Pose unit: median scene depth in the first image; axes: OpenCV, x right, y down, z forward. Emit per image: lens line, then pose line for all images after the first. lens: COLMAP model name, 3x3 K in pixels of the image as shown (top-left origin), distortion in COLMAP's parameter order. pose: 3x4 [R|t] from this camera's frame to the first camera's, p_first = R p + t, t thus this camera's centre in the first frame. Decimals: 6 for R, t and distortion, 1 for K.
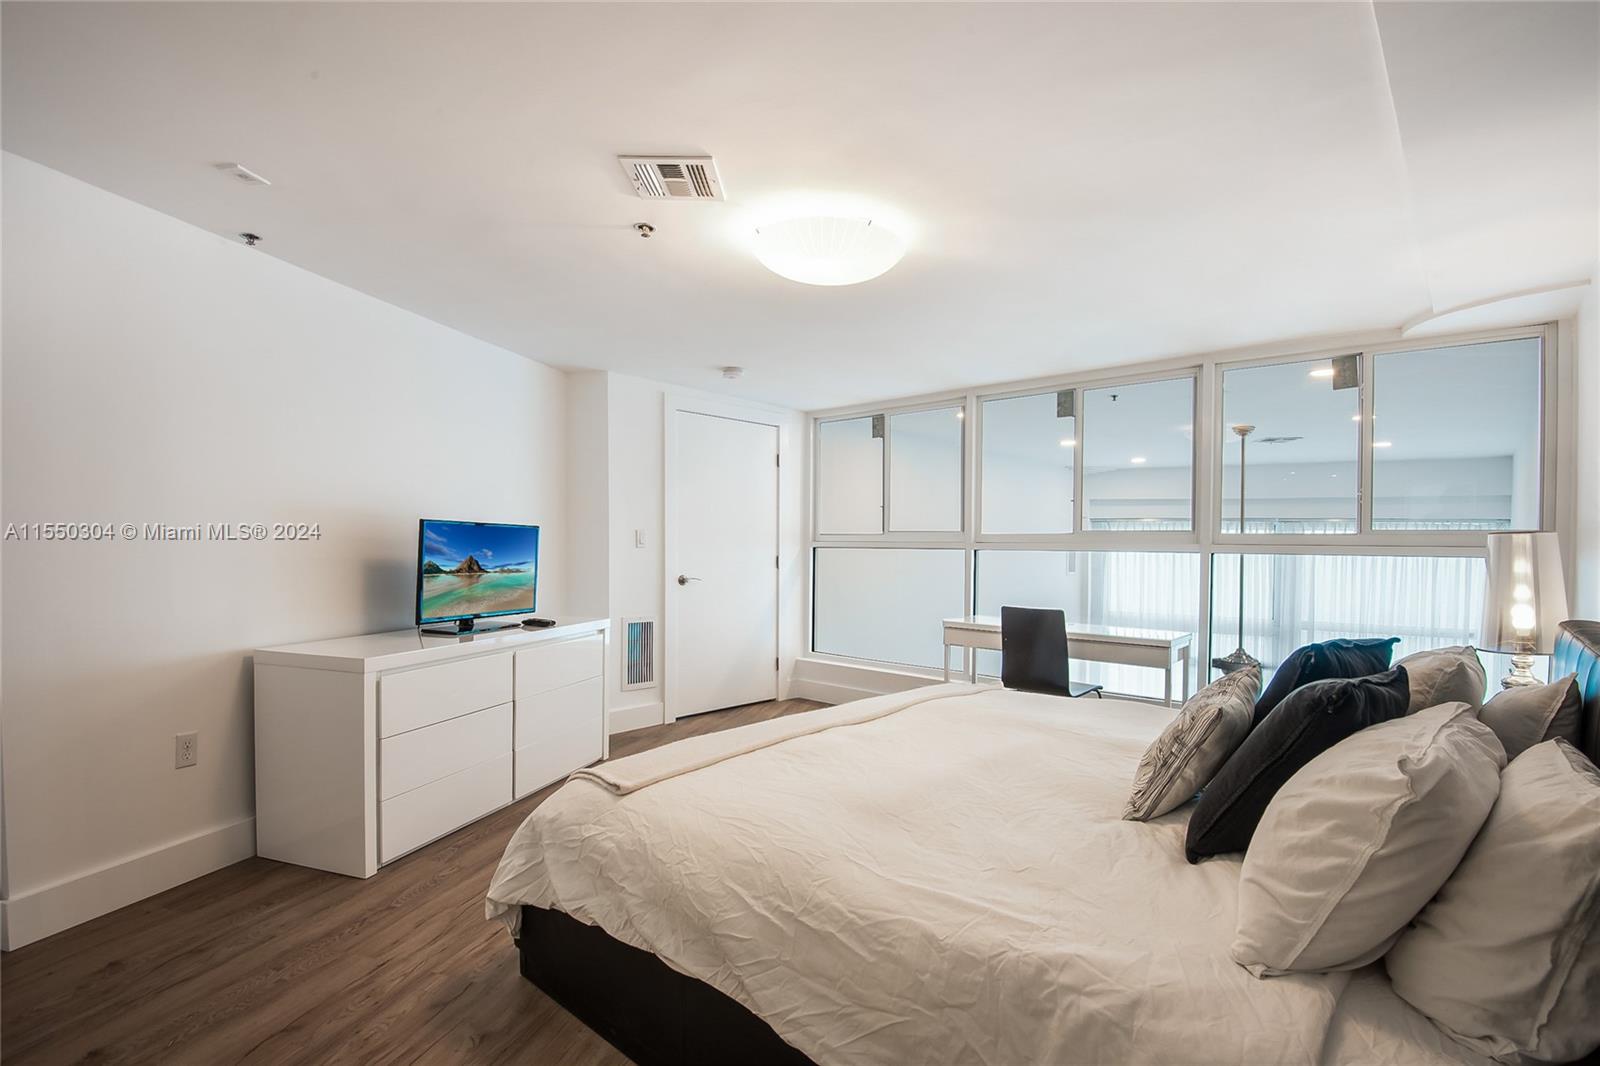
lens RADIAL K [[757.3, 0, 806.3], [0, 757.3, 542.6], [0, 0, 1]] dist [0.004636, -0.000035]
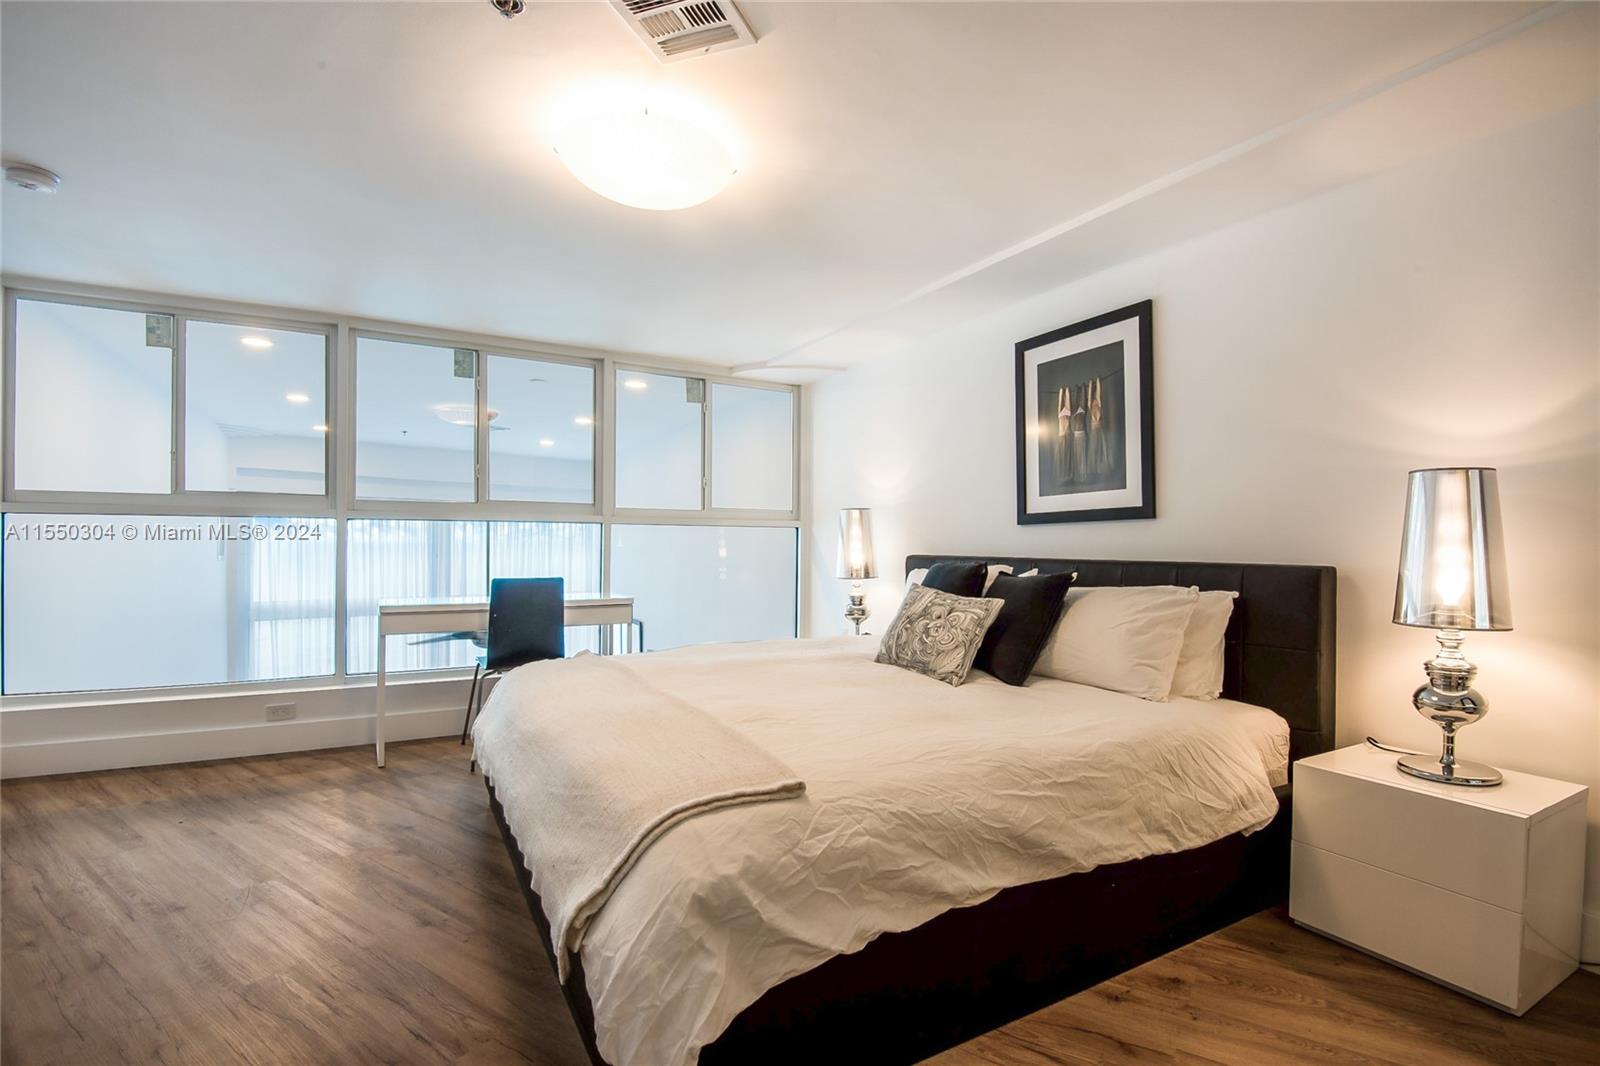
lens RADIAL K [[757.3, 0, 831.7], [0, 757.3, 525.0], [0, 0, 1]] dist [0.004636, -0.000035]
pose [[0.299568, 0.005001, 0.954062, -0.503746], [-0.000358, 0.999987, -0.005129, 0.024024], [-0.954075, 0.001195, 0.299566, 0.363496]]
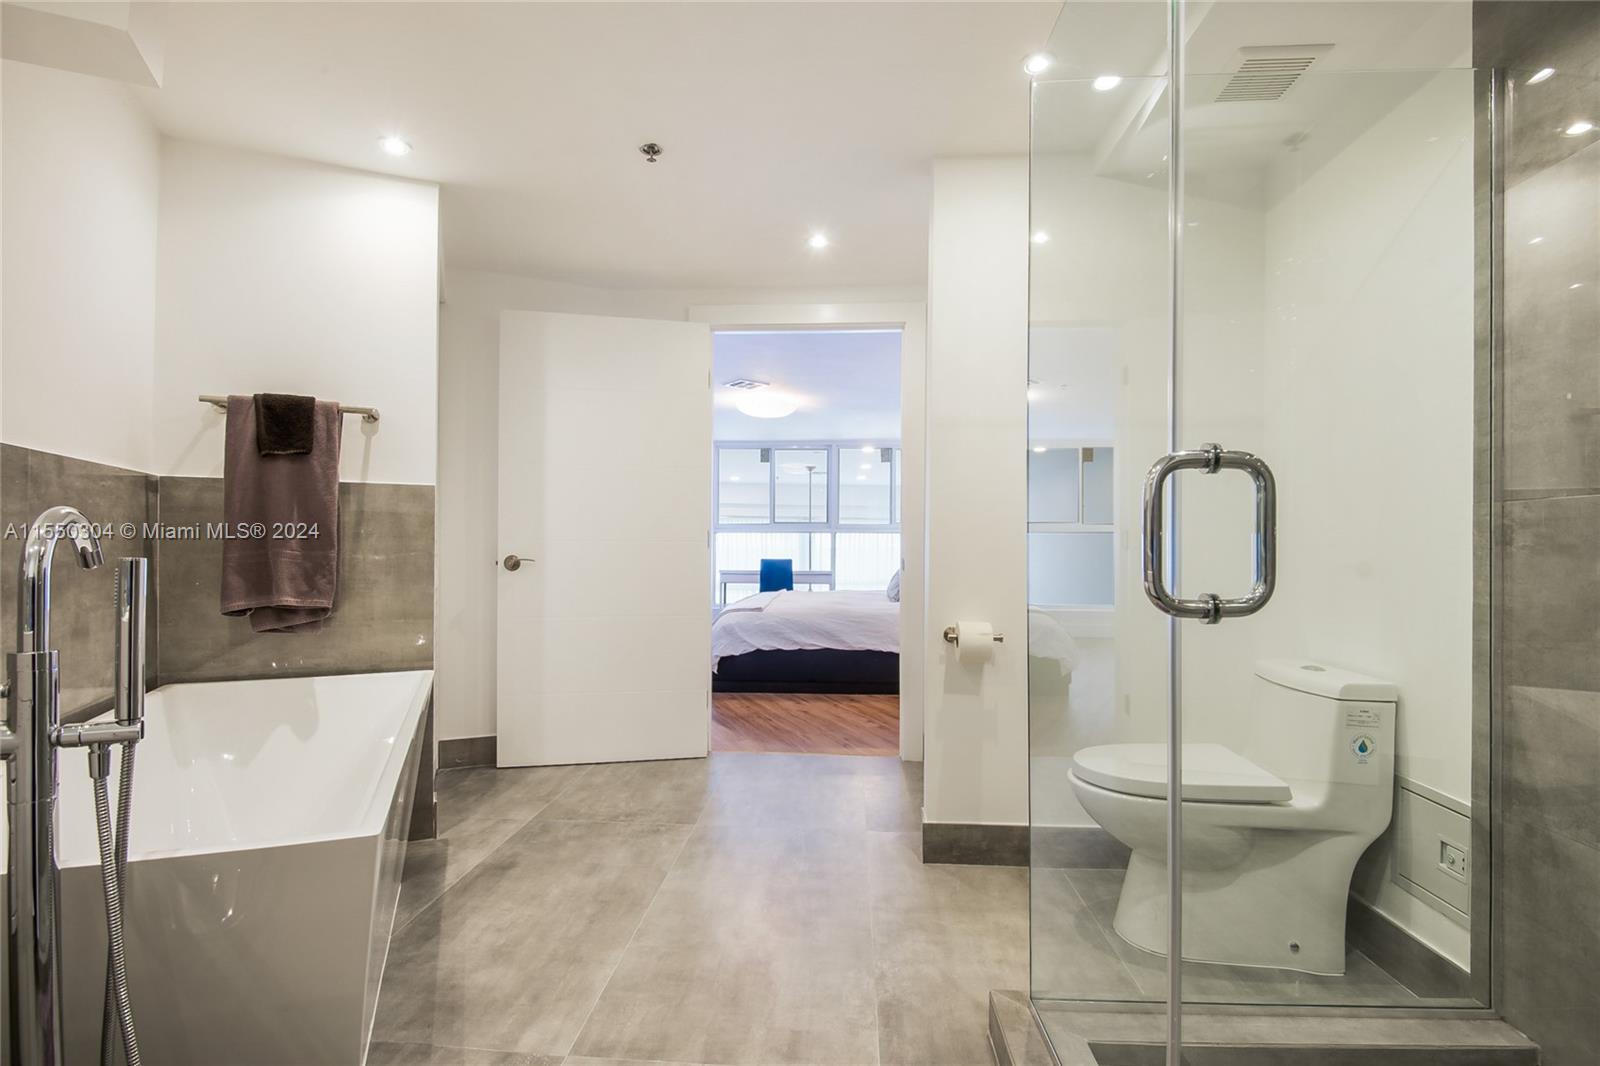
lens RADIAL K [[757.3, 0, 803.3], [0, 757.3, 537.4], [0, 0, 1]] dist [0.004636, -0.000035]
pose [[0.774816, -0.003688, 0.632176, -0.954541], [0.004864, 0.999988, -0.000128, 0.027872], [-0.632168, 0.003174, 0.774825, -0.633996]]
